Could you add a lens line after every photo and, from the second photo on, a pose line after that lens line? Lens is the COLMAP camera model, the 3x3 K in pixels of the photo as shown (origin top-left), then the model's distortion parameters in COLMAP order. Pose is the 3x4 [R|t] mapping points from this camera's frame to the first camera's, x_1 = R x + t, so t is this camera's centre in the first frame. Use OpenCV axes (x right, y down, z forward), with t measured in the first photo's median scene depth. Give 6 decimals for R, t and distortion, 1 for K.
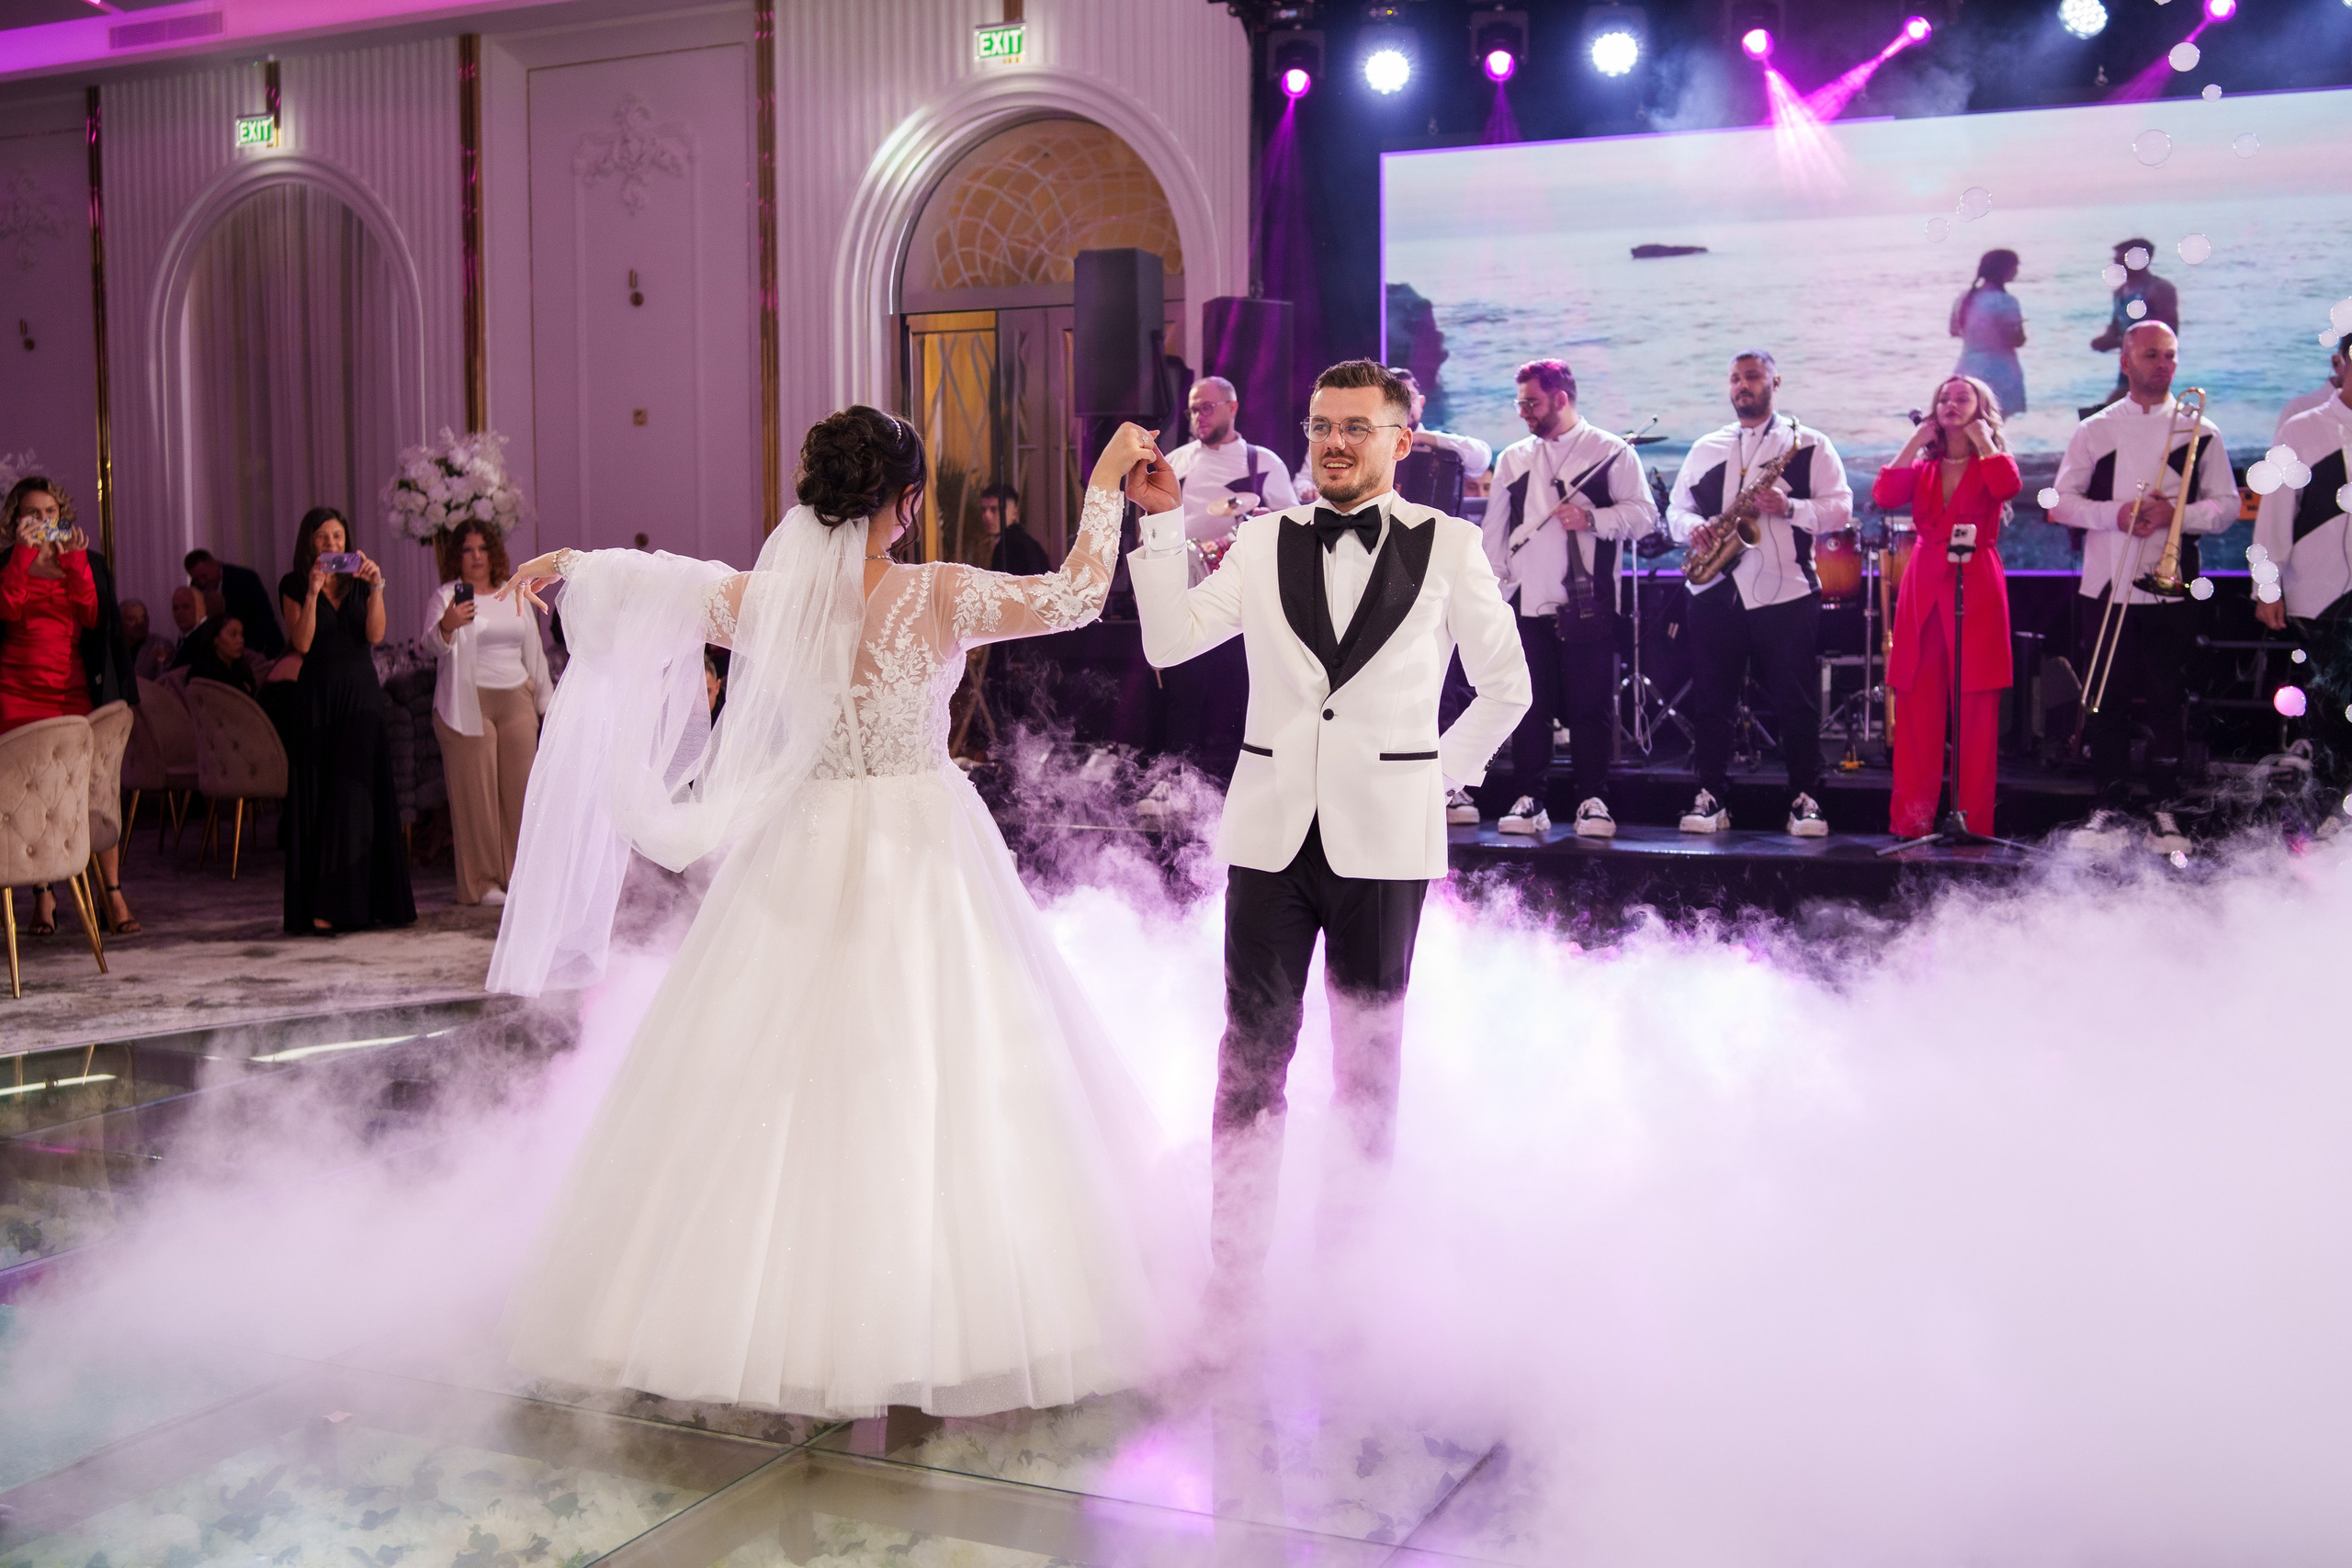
lens RADIAL K [[2472.9, 0, 1181.5], [0, 2472.9, 787.3], [0, 0, 1]] dist [-0.103584, 0.110092]
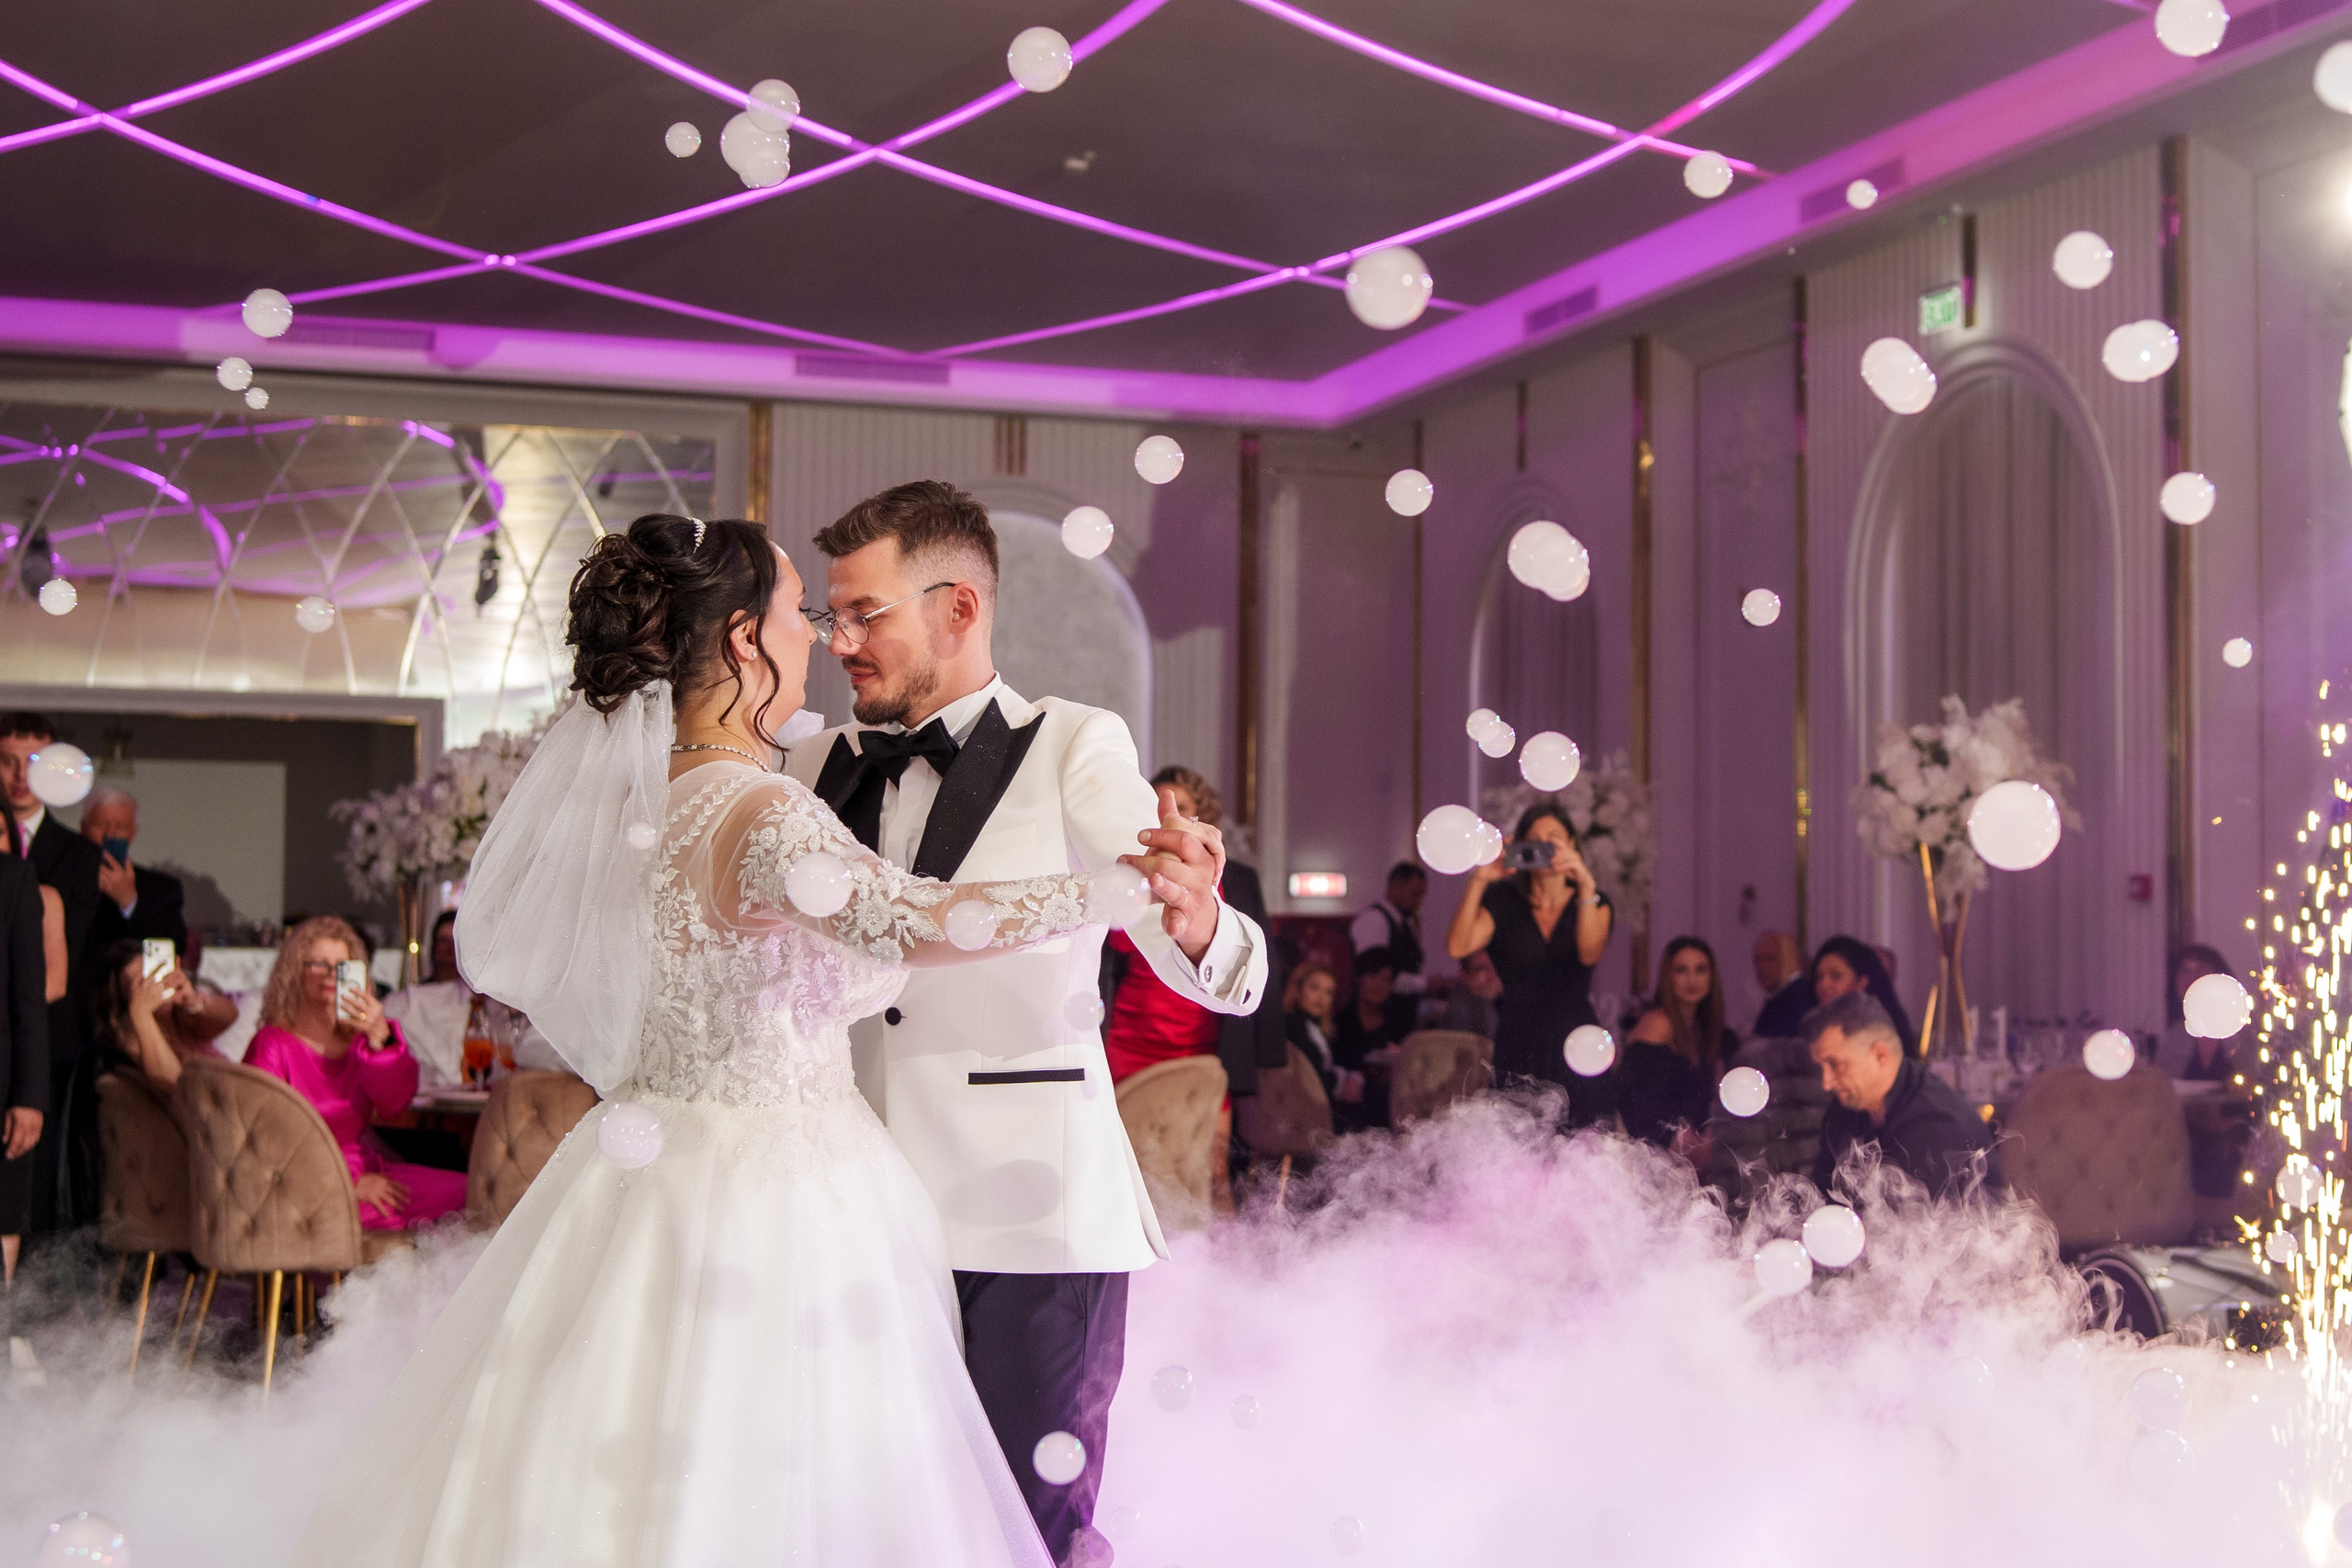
lens RADIAL K [[3453.6, 0, 1182.5], [0, 3453.6, 782.4], [0, 0, 1]] dist [-0.093921, 0.053711]
pose [[0.688311, -0.025636, -0.724963, 0.251921], [-0.074522, 0.991589, -0.105819, -0.004776], [0.721578, 0.126862, 0.680611, 0.190757]]
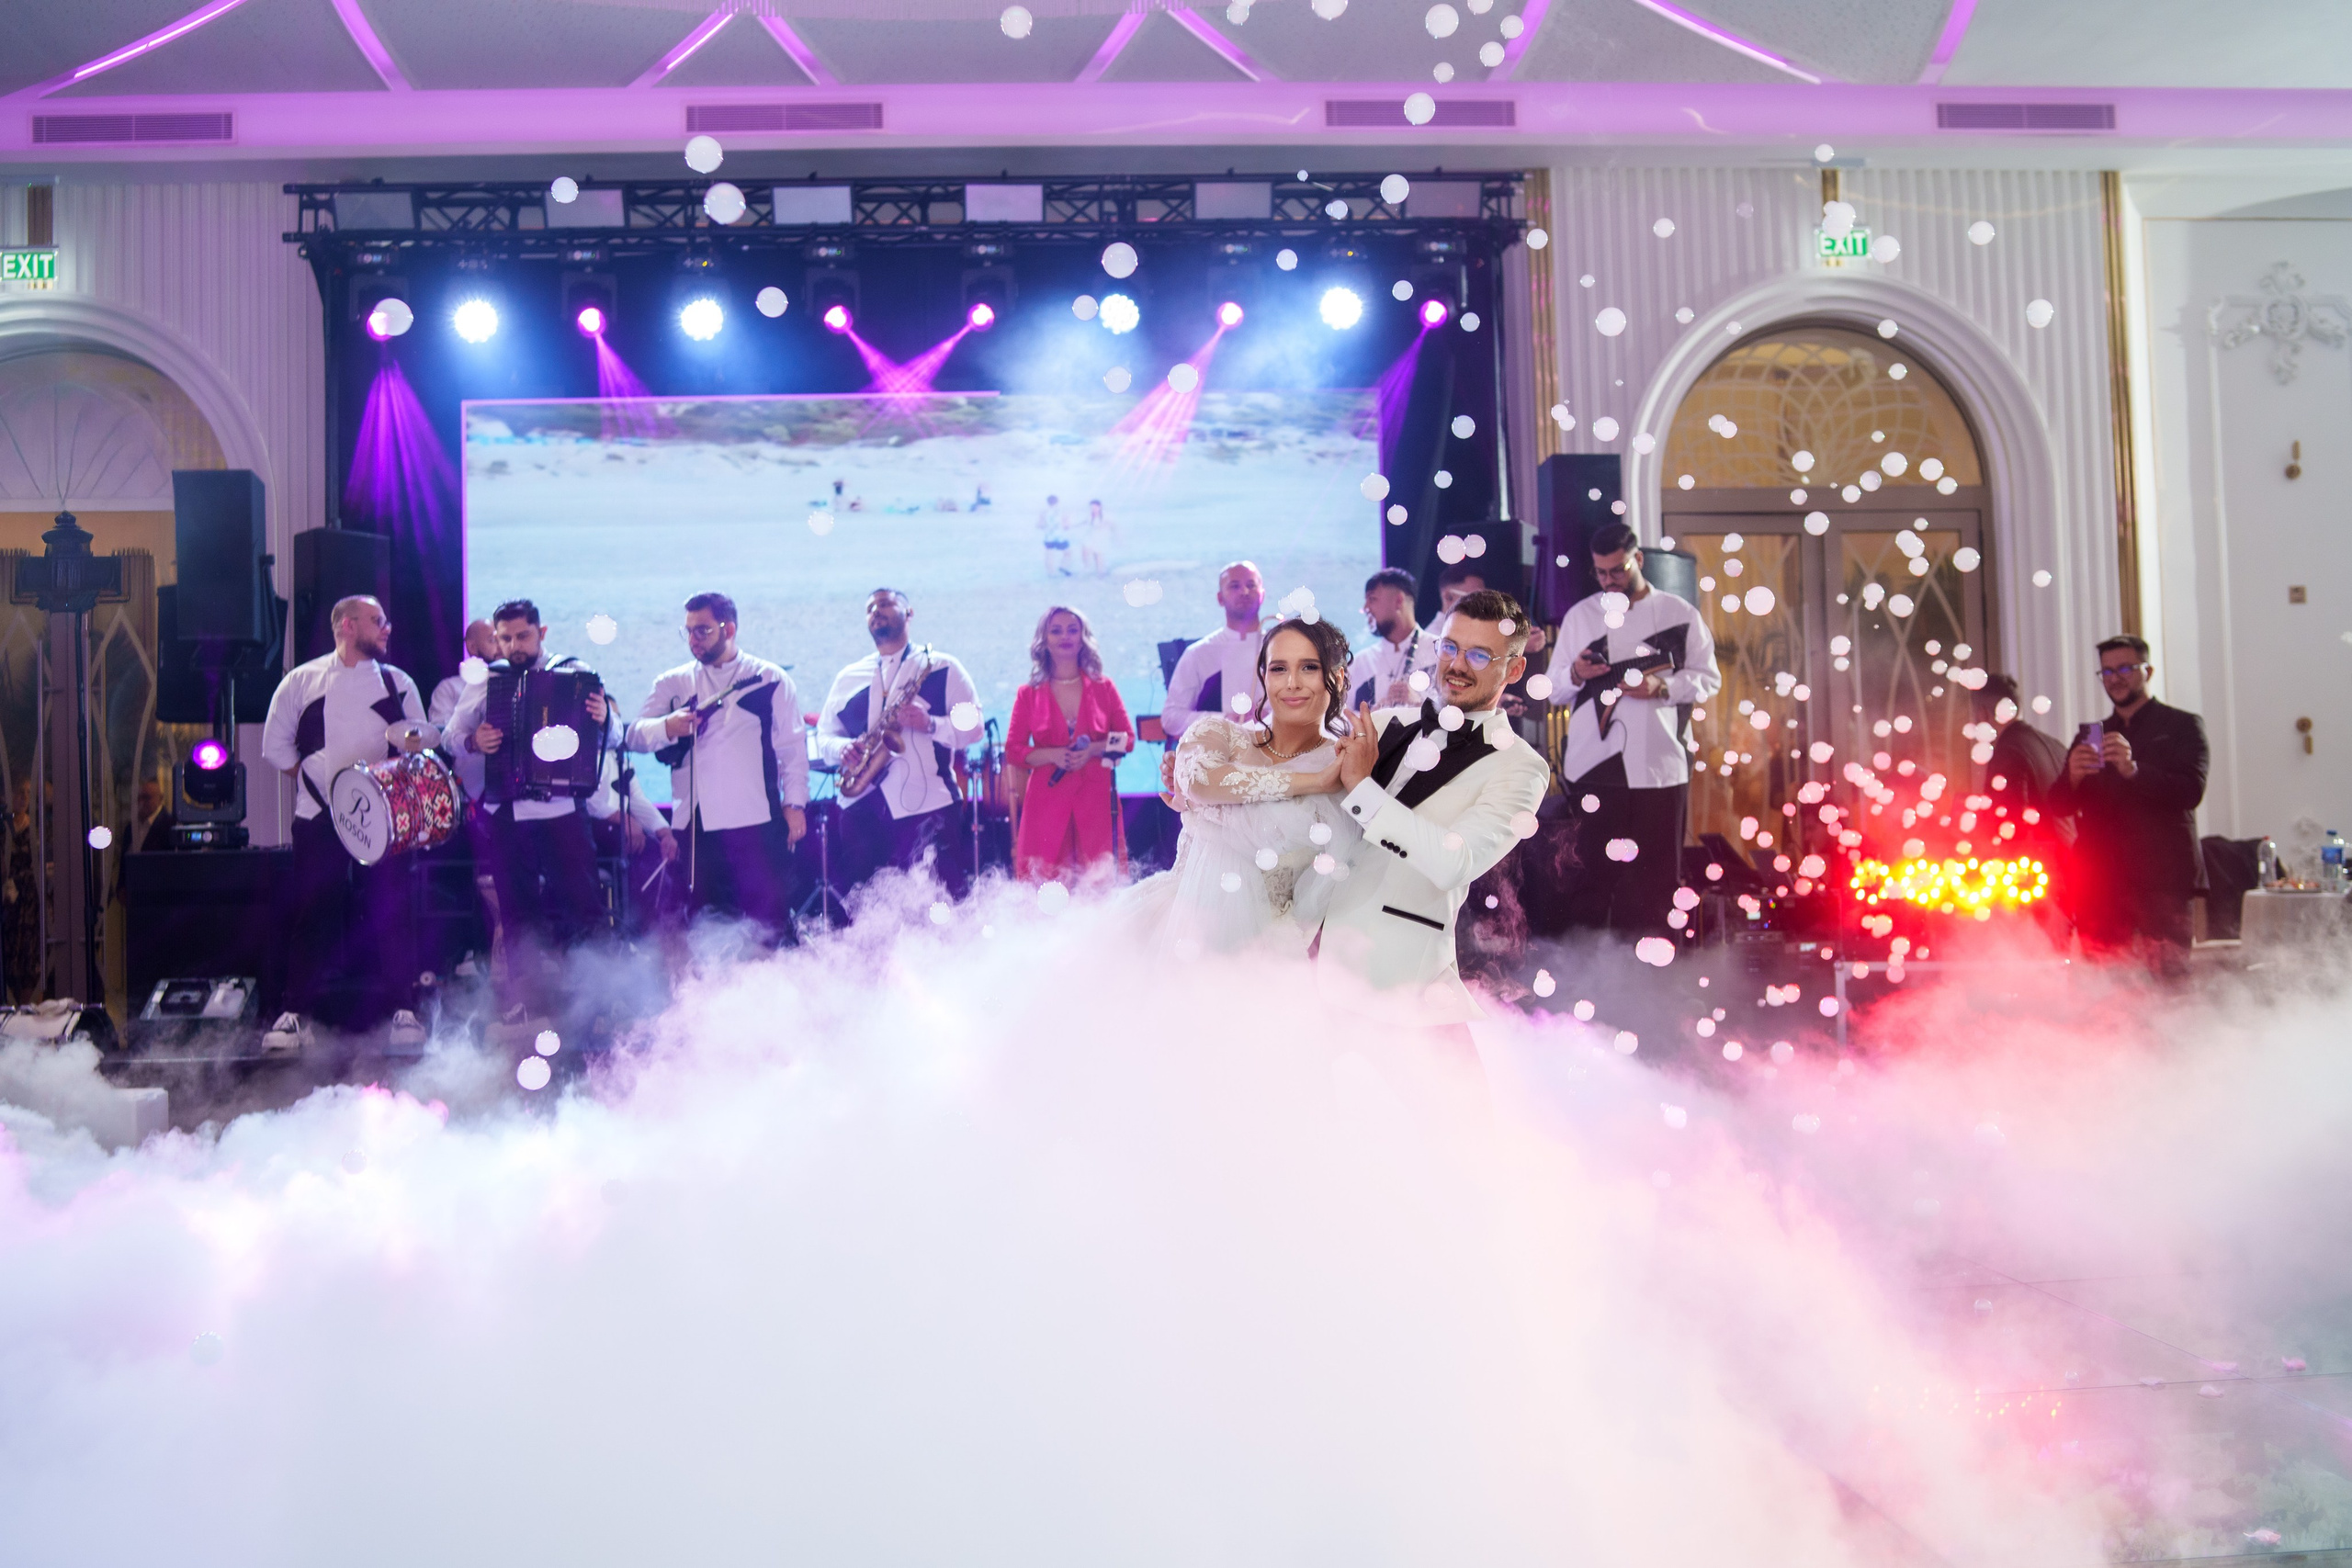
lens RADIAL K [[2265.2, 0, 1181.0], [0, 2265.2, 785.6], [0, 0, 1]] dist [-0.103387, 0.104437]
pose [[0.875683, -0.002867, 0.482877, -0.102652], [0.062555, 0.992230, -0.107552, 0.019815], [-0.478817, 0.124388, 0.869058, 0.060377]]
